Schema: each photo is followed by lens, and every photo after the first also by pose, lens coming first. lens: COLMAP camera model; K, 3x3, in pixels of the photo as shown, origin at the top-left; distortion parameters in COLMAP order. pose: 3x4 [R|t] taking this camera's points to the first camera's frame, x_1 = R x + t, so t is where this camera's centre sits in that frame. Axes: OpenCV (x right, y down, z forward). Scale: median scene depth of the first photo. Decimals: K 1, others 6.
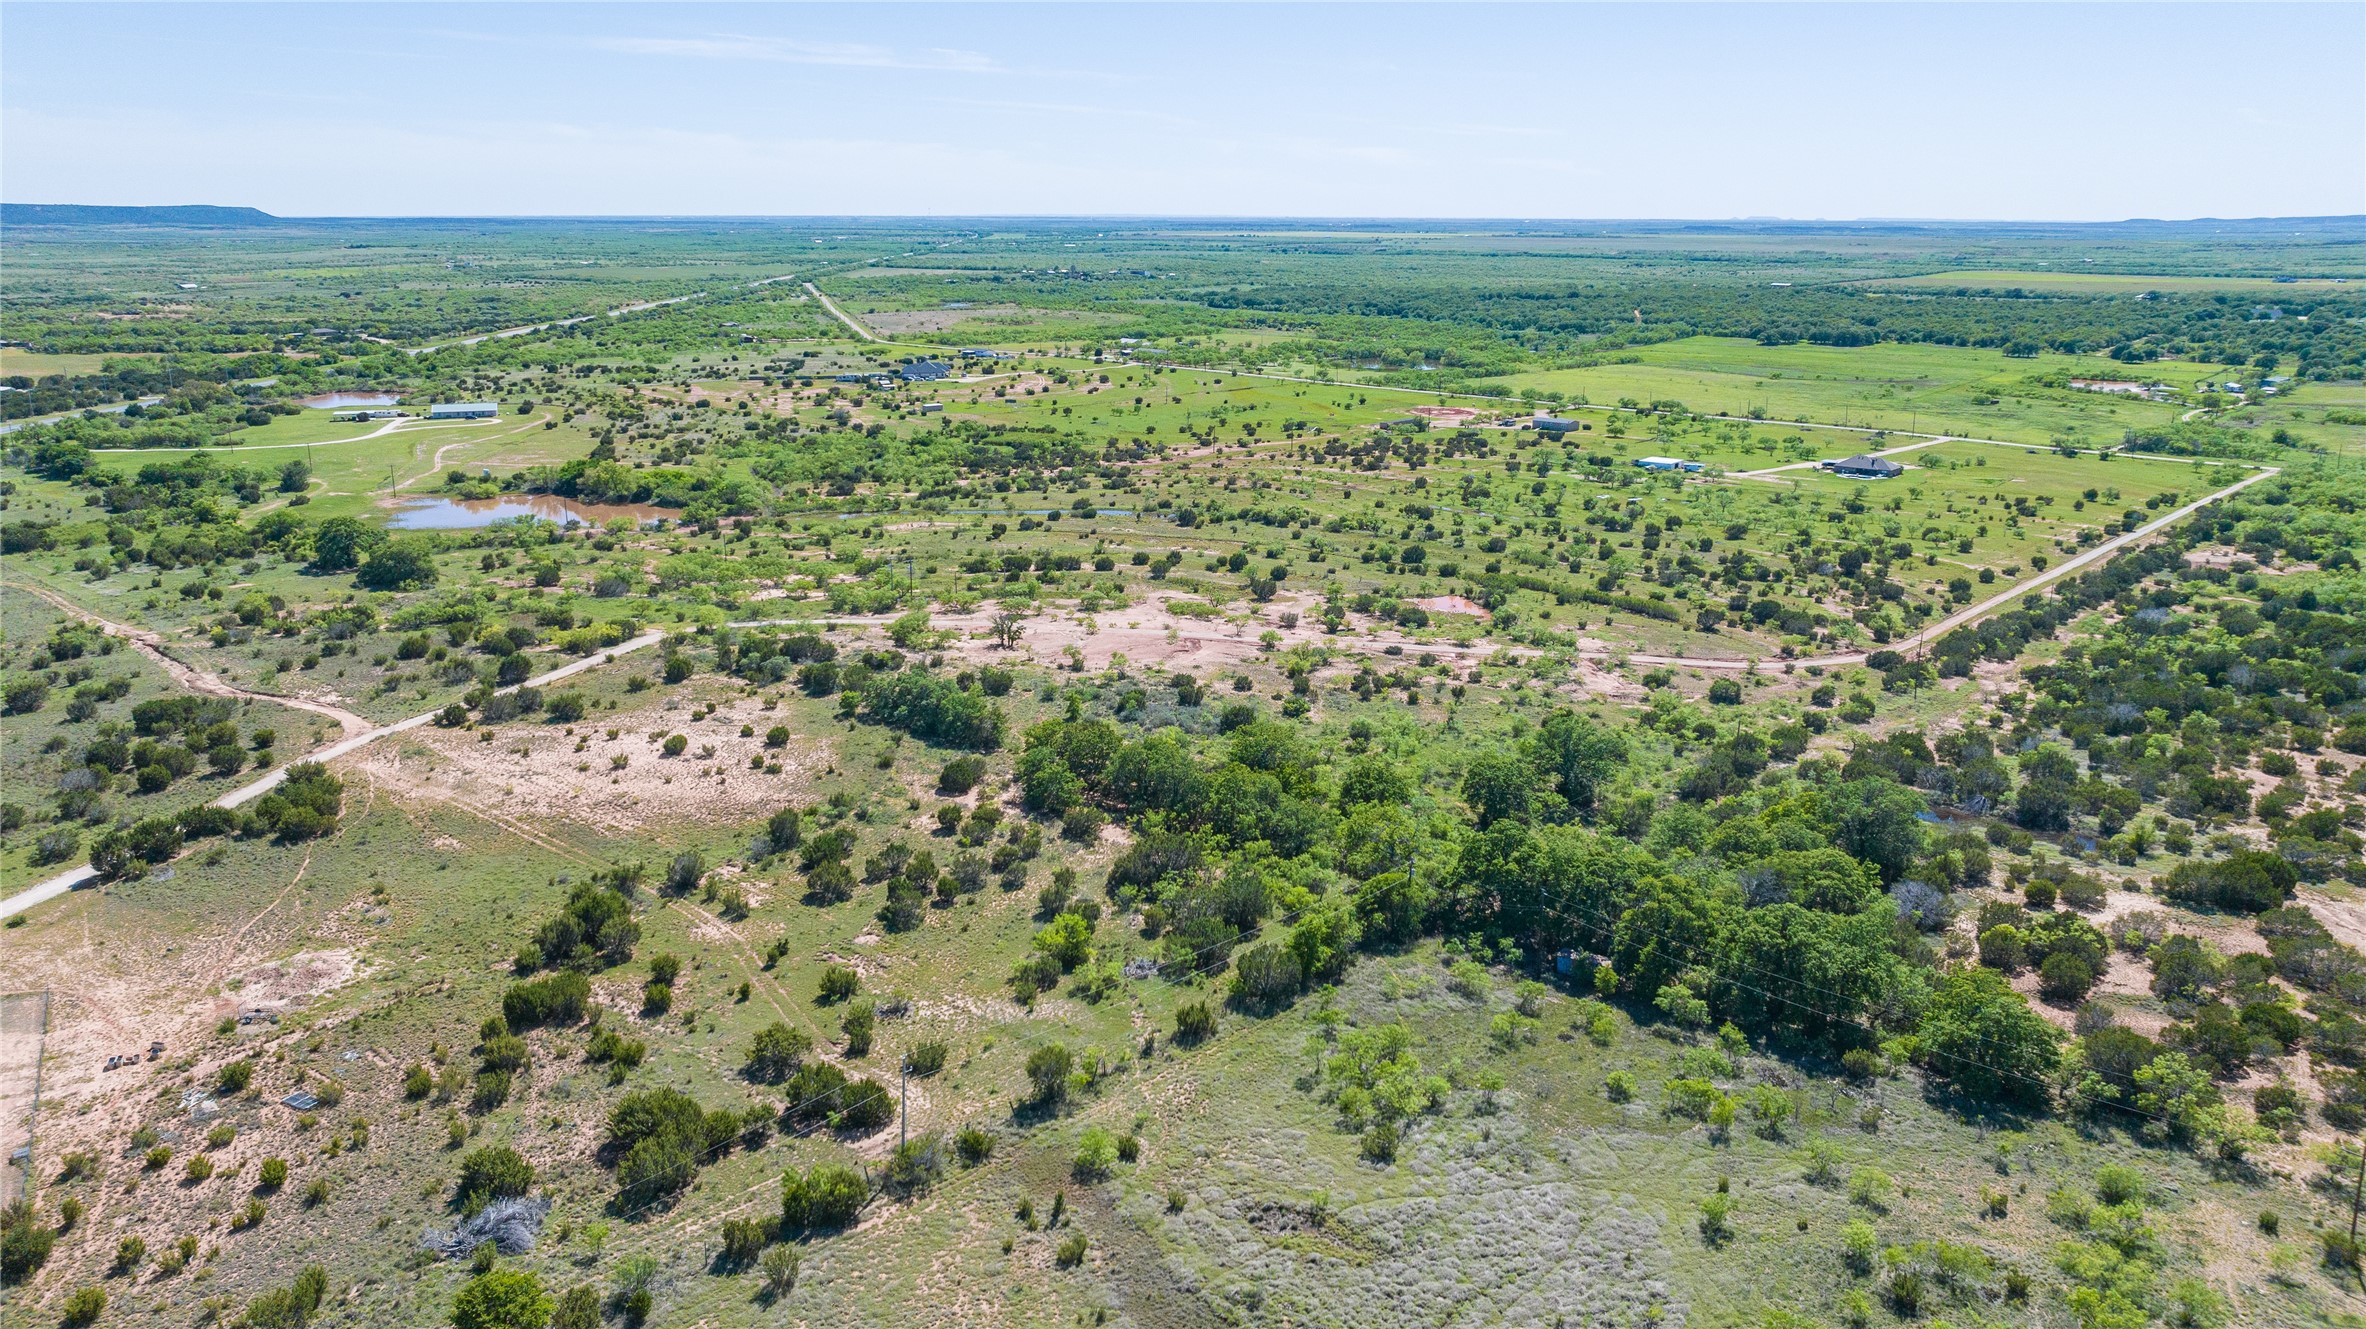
lens RADIAL K [[1664.6, 0, 1202.0], [0, 1664.6, 659.8], [0, 0, 1]] dist [-0.041672, 0.045228]
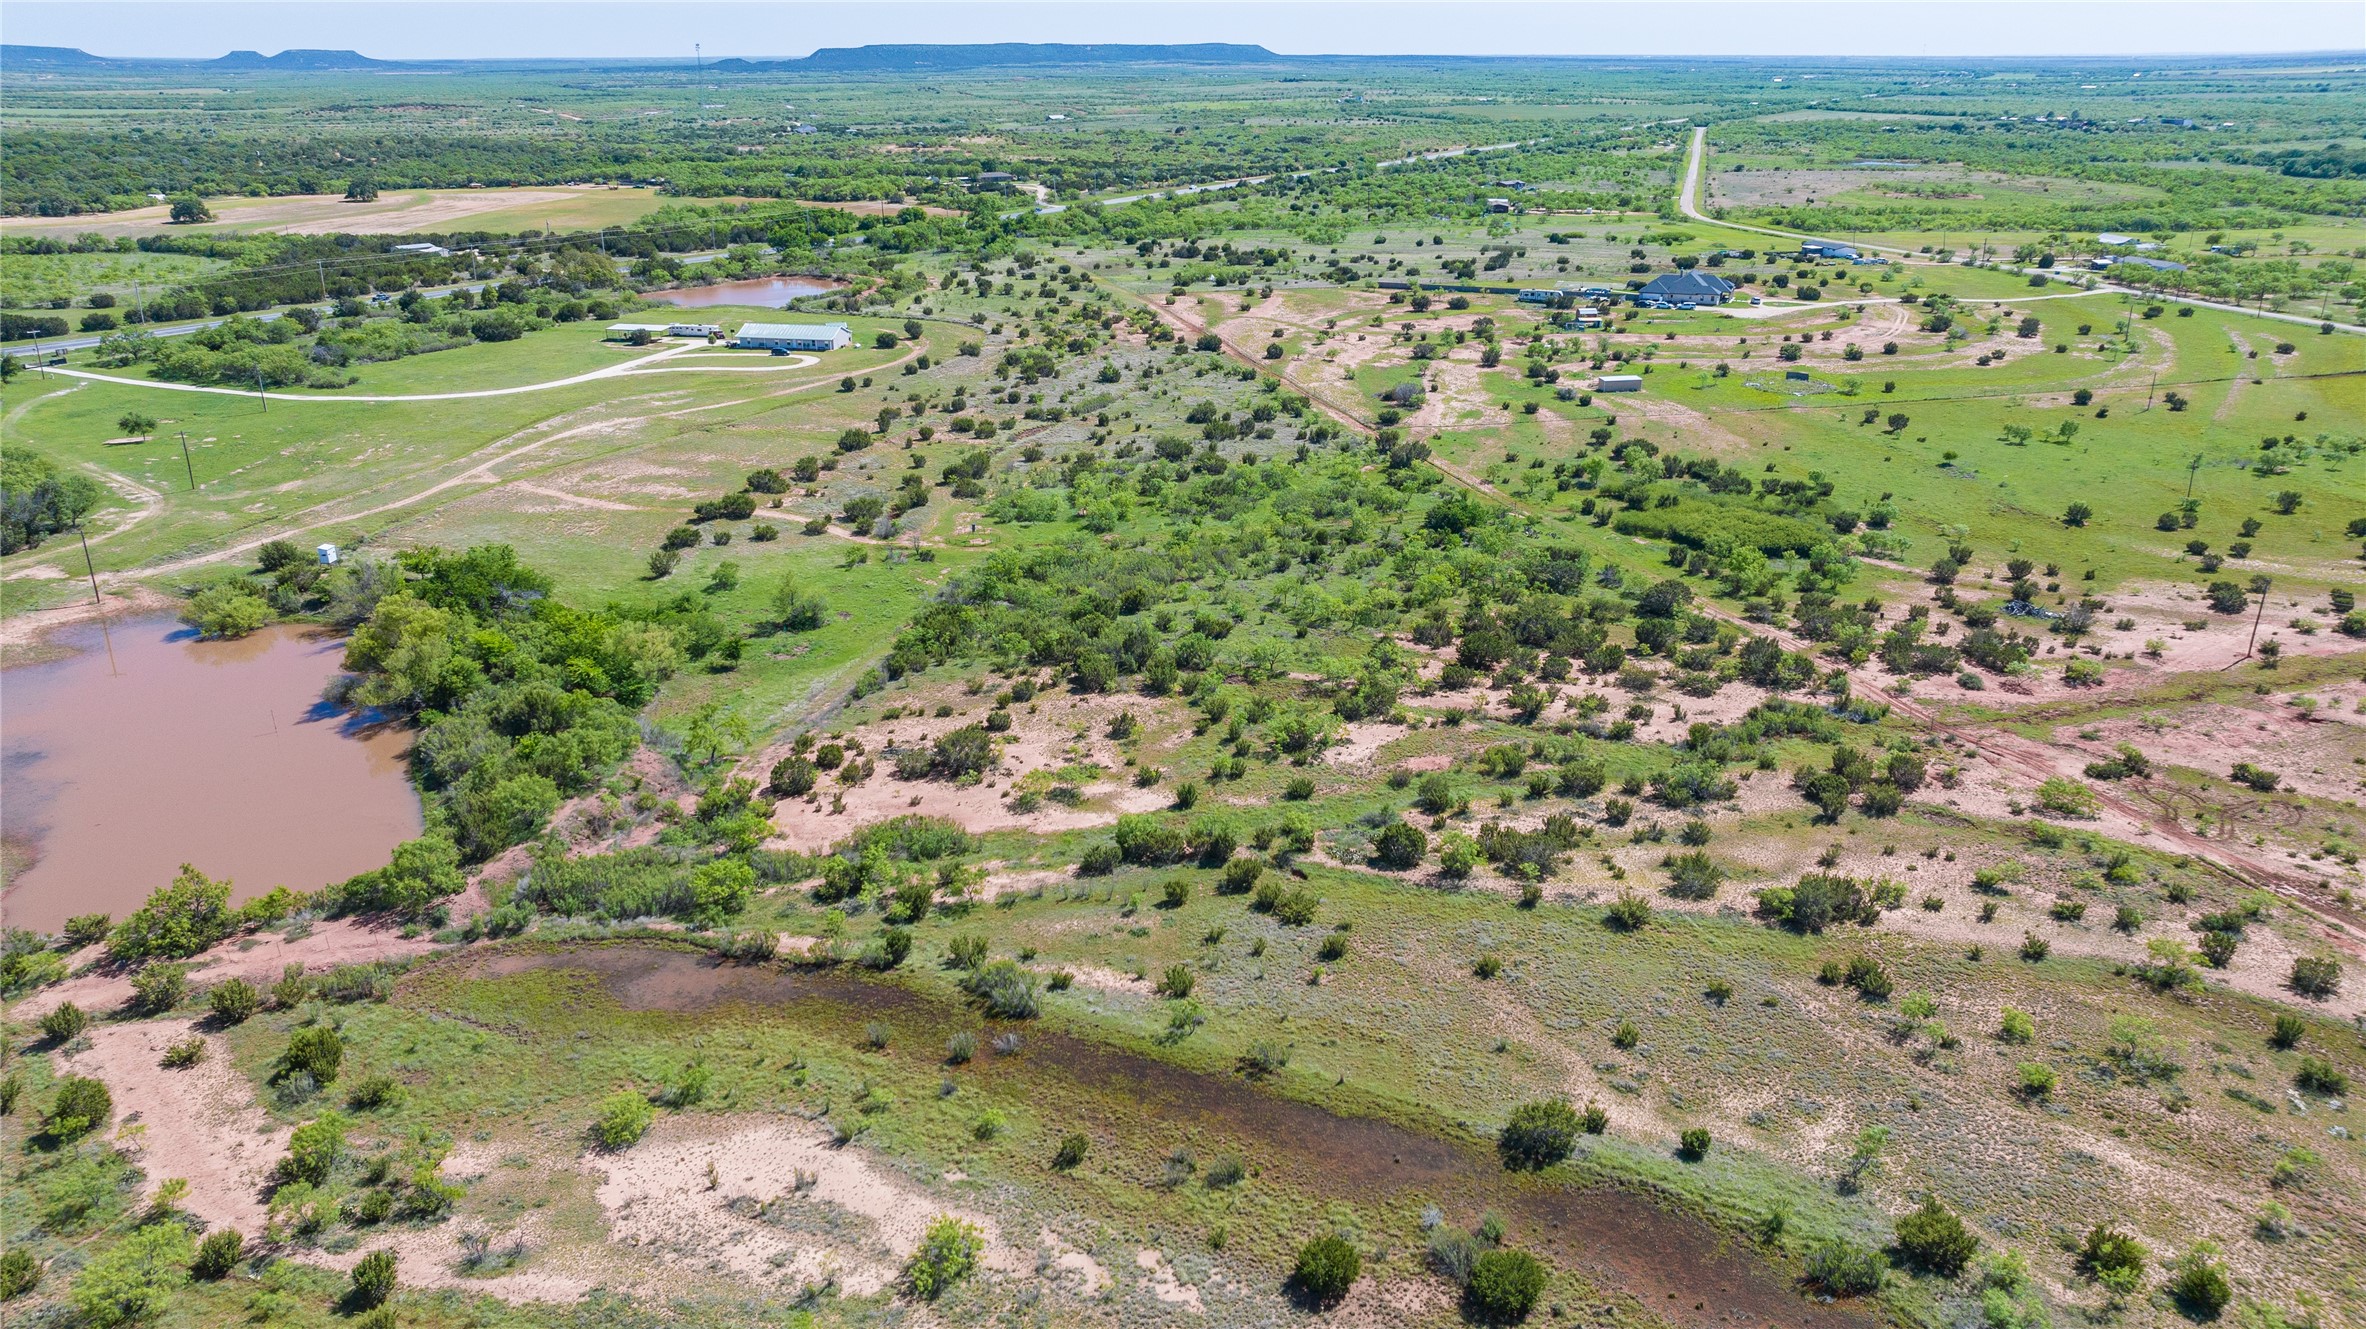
lens RADIAL K [[1664.6, 0, 1182.9], [0, 1664.6, 679.2], [0, 0, 1]] dist [-0.041672, 0.045228]
pose [[0.847763, 0.178005, -0.499612, -0.010547], [-0.127804, 0.982801, 0.133295, -0.173033], [0.514746, -0.049151, 0.855933, 0.754417]]
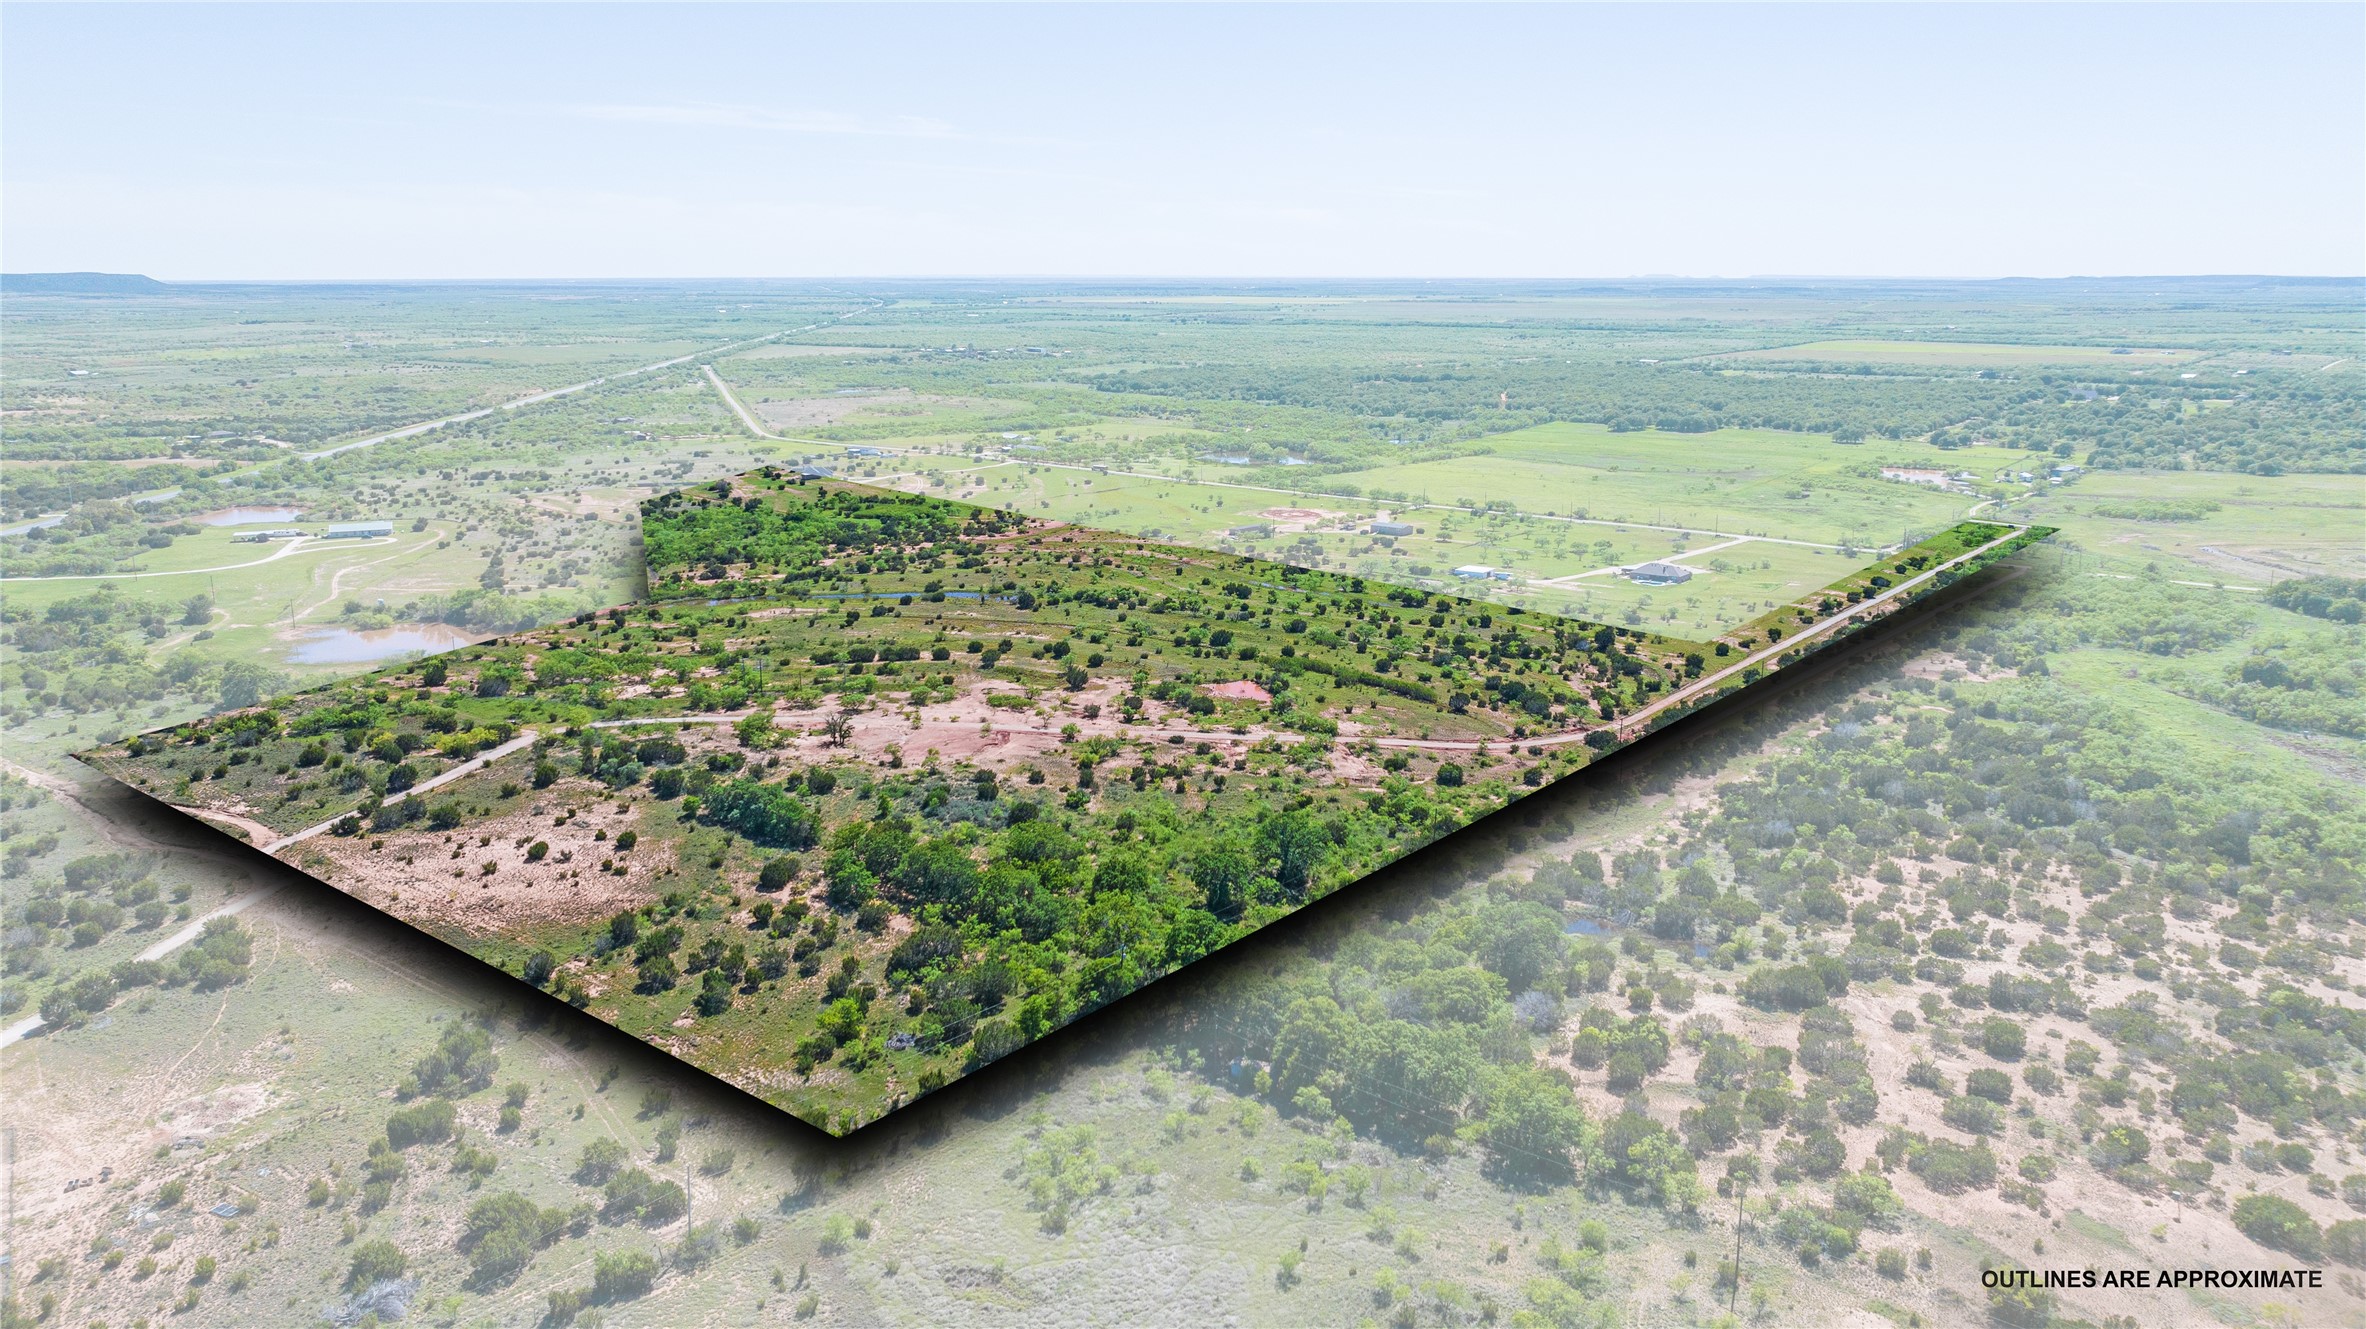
lens RADIAL K [[1664.6, 0, 1193.7], [0, 1664.6, 659.5], [0, 0, 1]] dist [-0.041672, 0.045228]
pose [[0.998793, -0.015426, 0.046640, 0.046479], [0.017029, 0.999271, -0.034171, -0.031312], [-0.046079, 0.034924, 0.998327, -0.099711]]
